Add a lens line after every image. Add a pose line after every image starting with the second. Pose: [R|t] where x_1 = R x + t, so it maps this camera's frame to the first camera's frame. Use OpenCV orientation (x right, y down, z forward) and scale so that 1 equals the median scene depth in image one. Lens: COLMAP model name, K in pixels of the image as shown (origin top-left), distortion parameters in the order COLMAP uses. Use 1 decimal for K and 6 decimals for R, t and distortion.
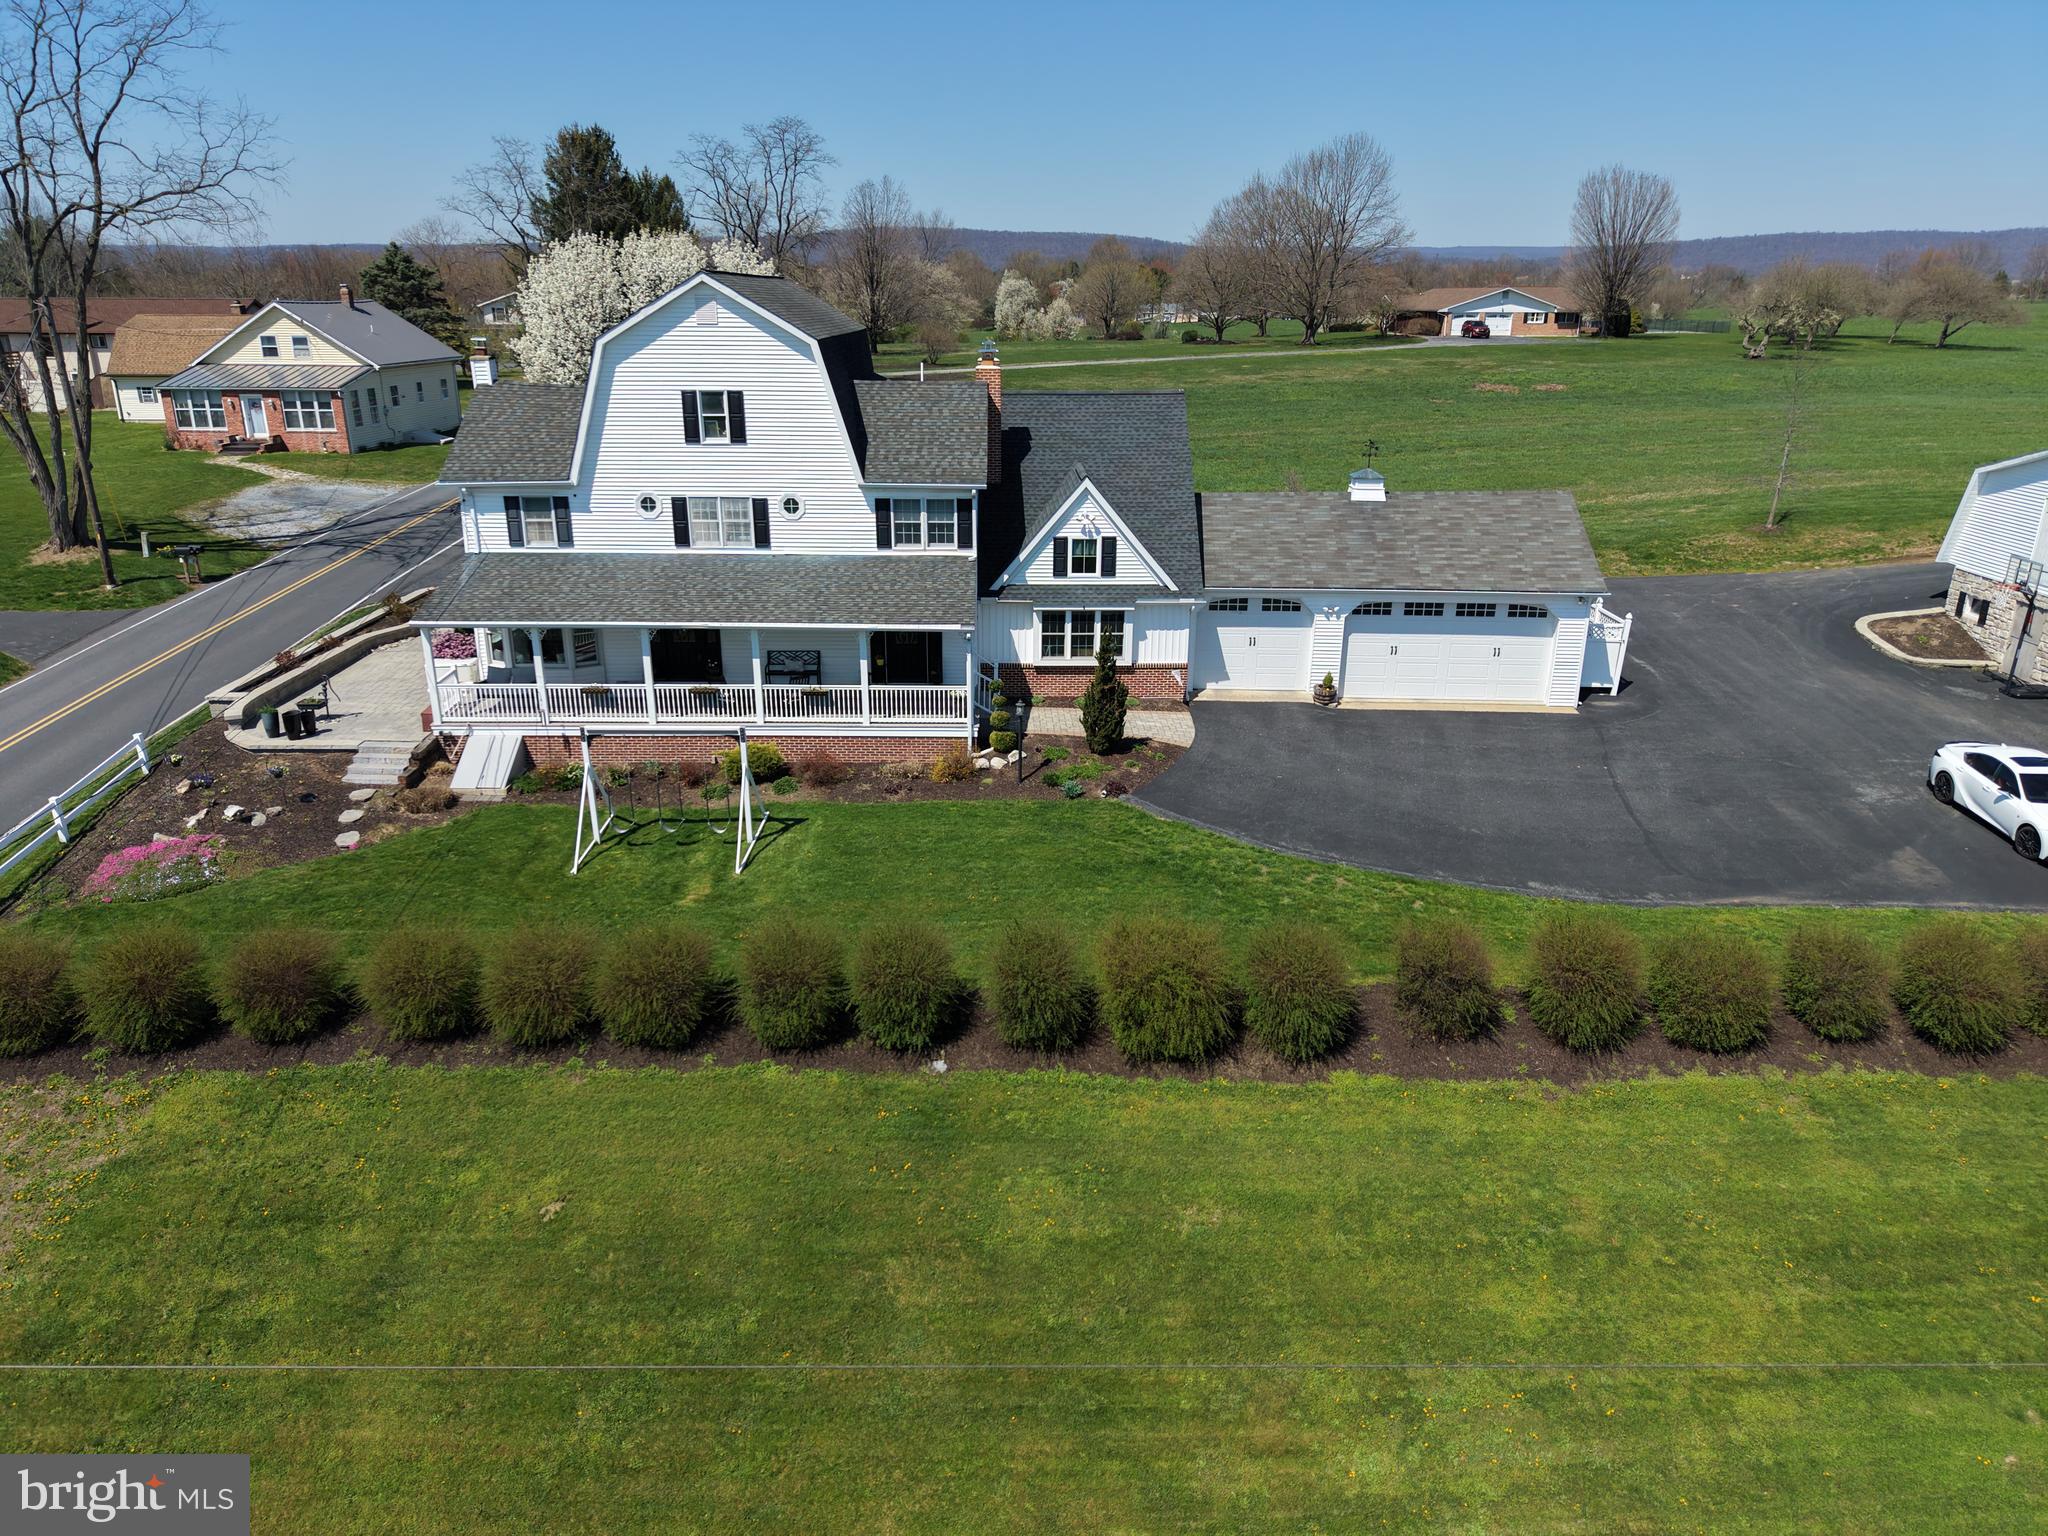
lens RADIAL K [[1368.3, 0, 1021.0], [0, 1368.3, 772.2], [0, 0, 1]] dist [0.040504, -0.046650]
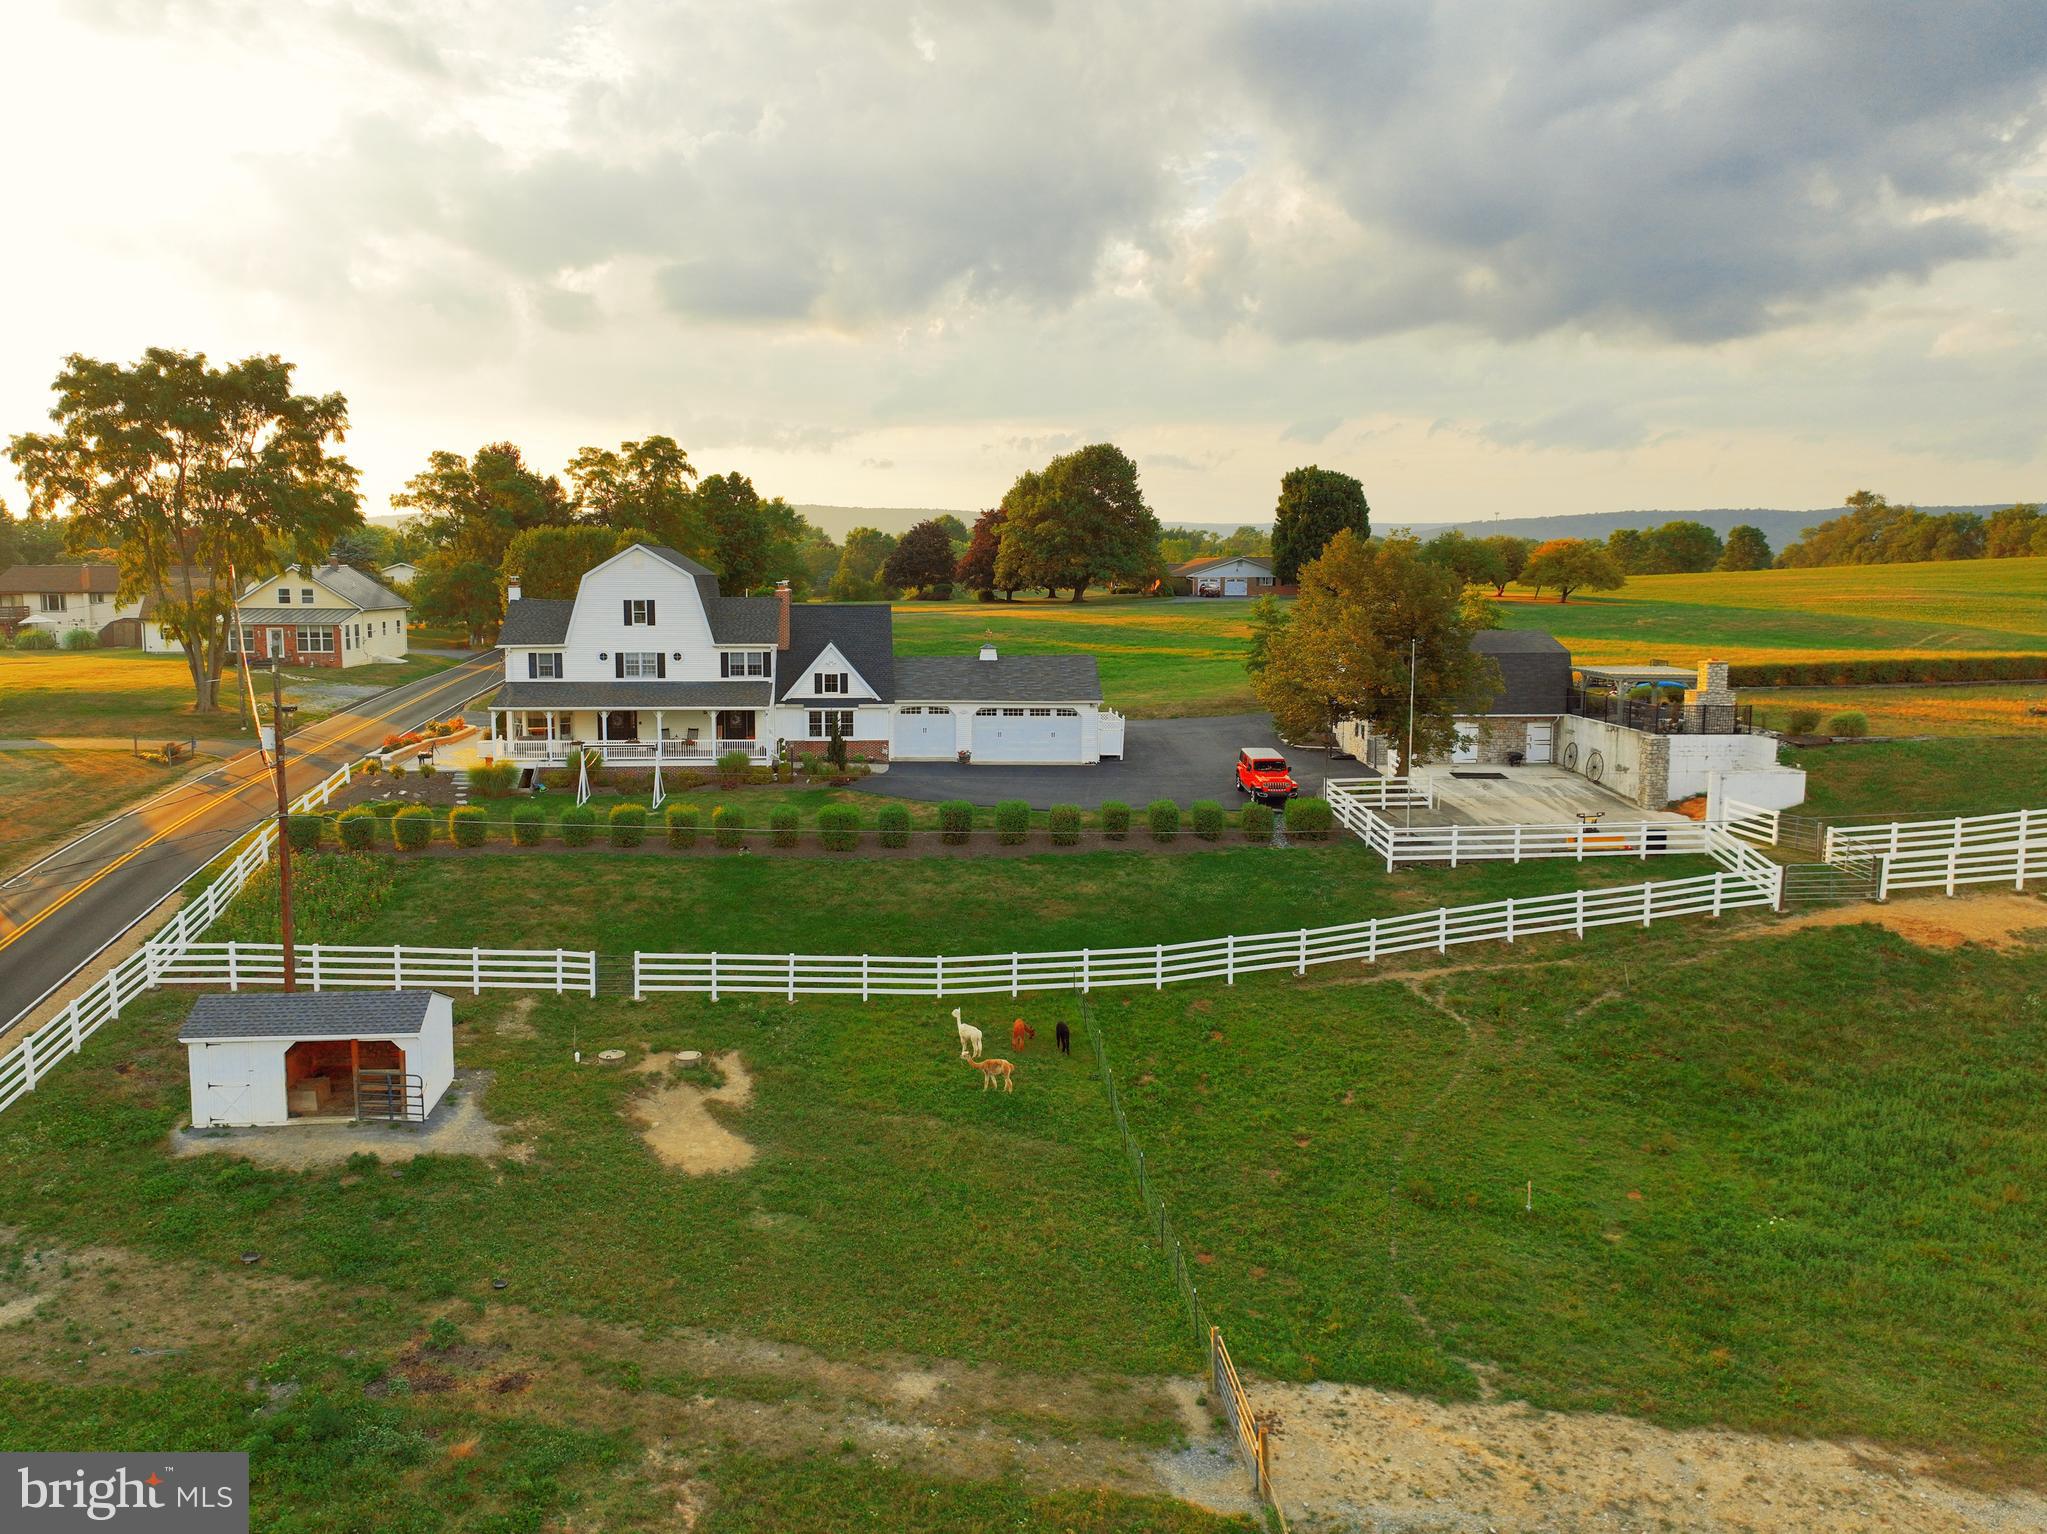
lens RADIAL K [[1486.9, 0, 982.3], [0, 1486.9, 762.9], [0, 0, 1]] dist [0.021101, -0.003408]
pose [[0.997240, -0.012263, 0.073227, 0.103891], [0.026915, 0.978889, -0.202614, 0.379591], [-0.069196, 0.204026, 0.976517, -1.026140]]
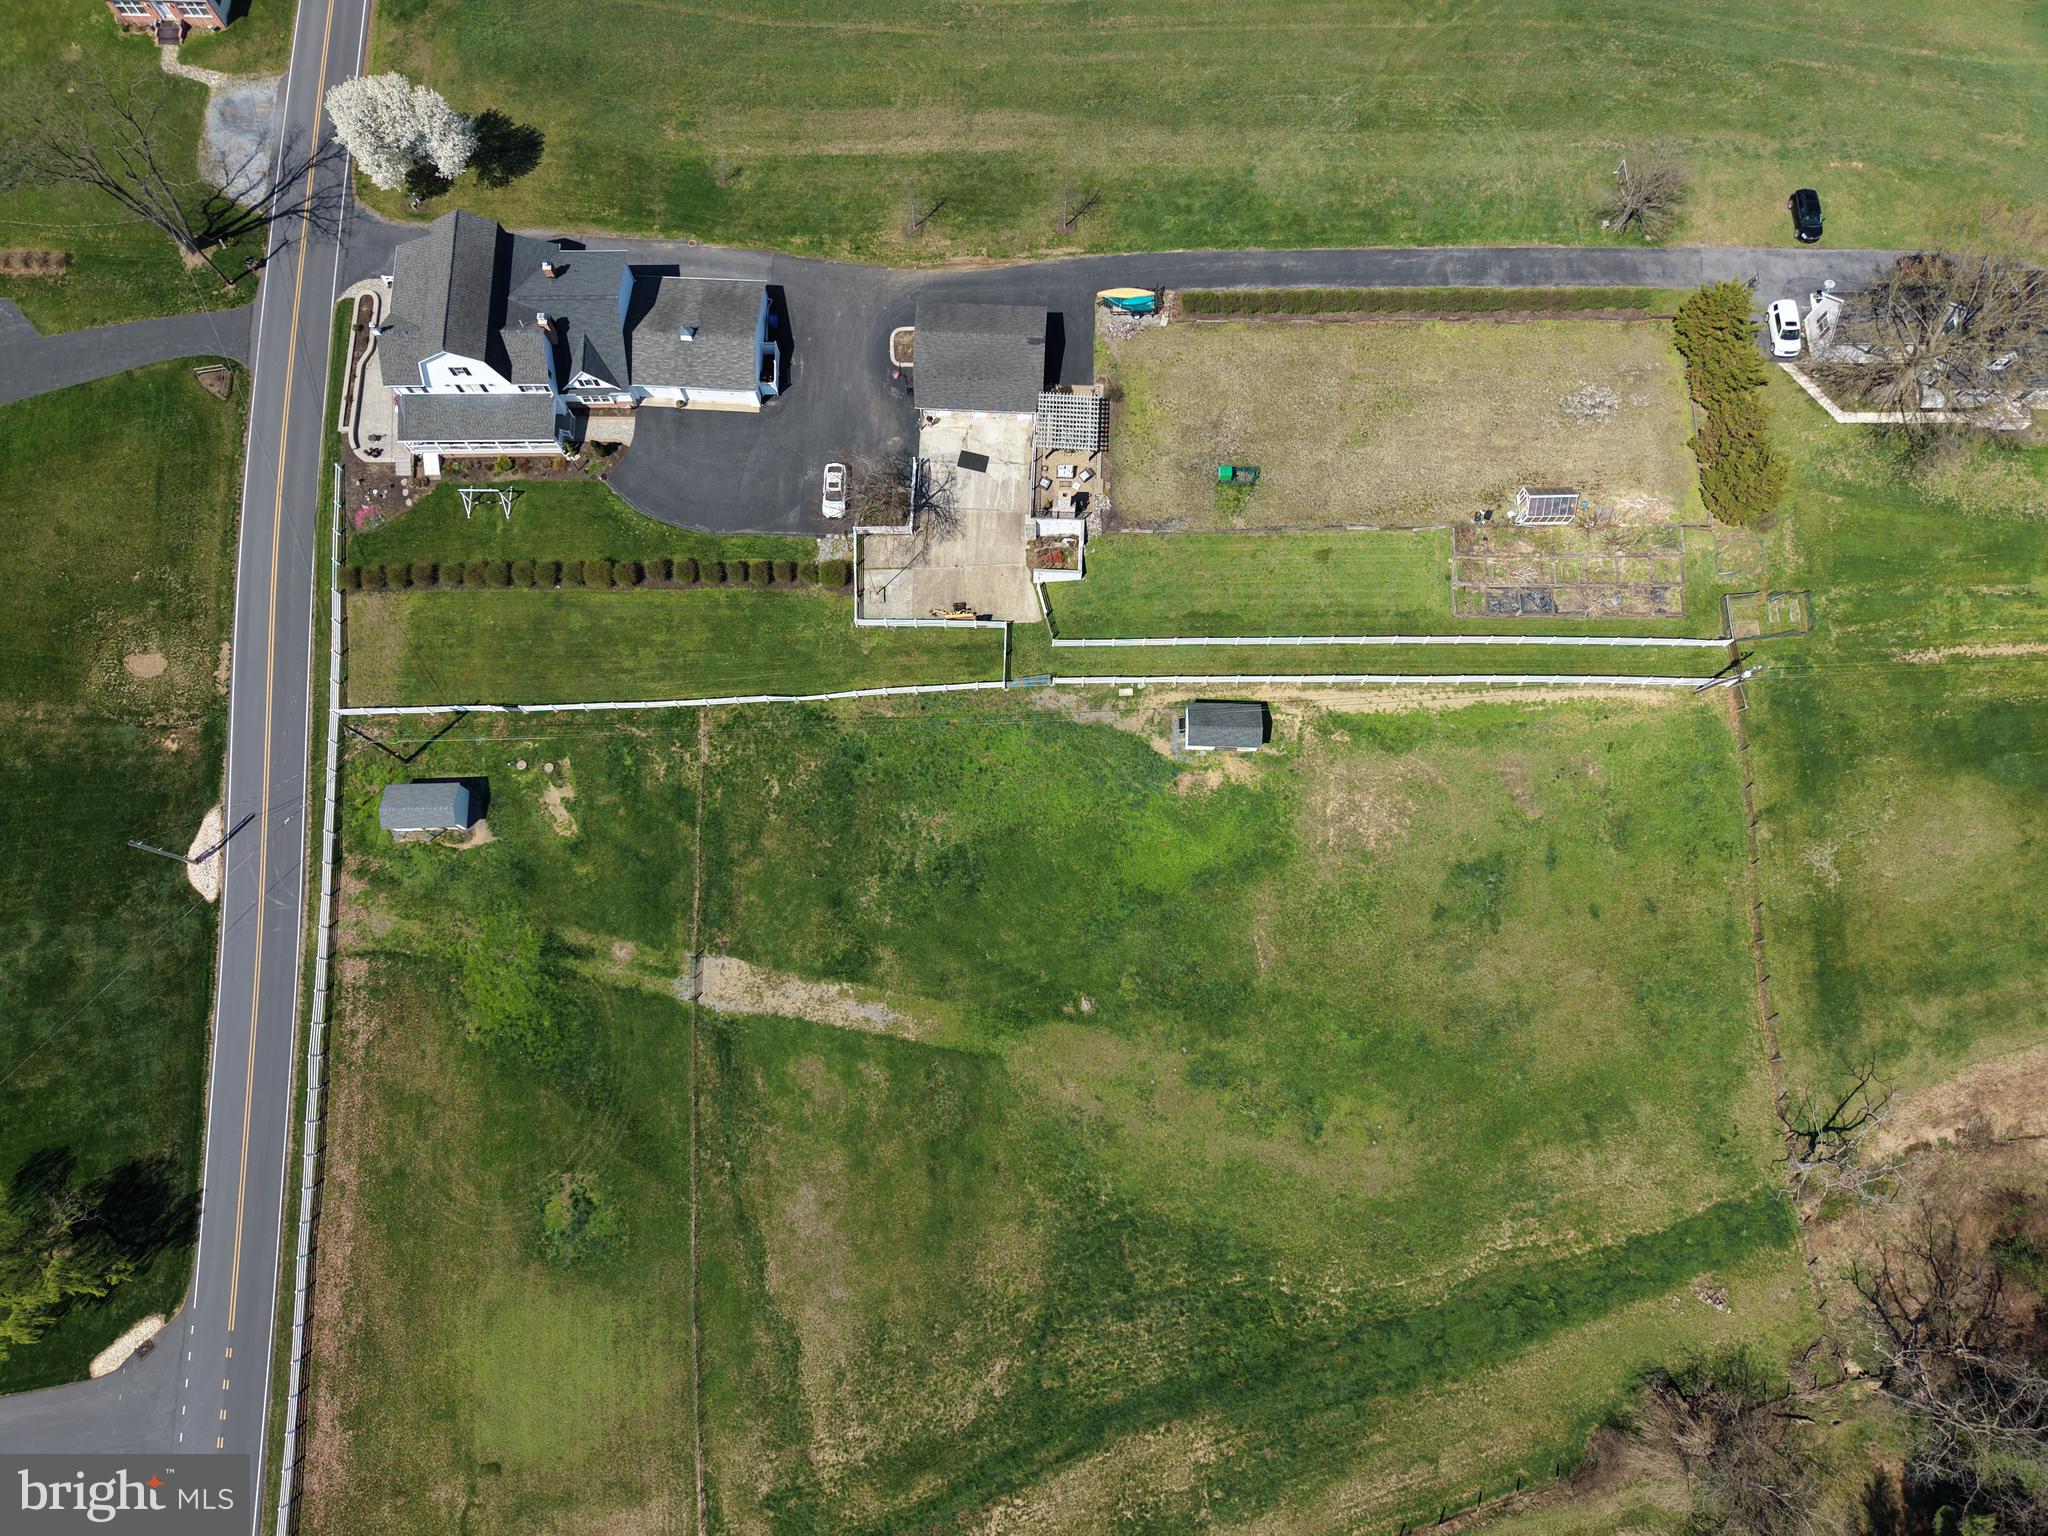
lens RADIAL K [[1368.3, 0, 1045.1], [0, 1368.3, 768.1], [0, 0, 1]] dist [0.040504, -0.046650]
pose [[0.999975, -0.000277, 0.007069, 1.090273], [-0.005684, 0.563433, 0.826142, -2.316443], [-0.004212, -0.826161, 0.563418, -1.558256]]
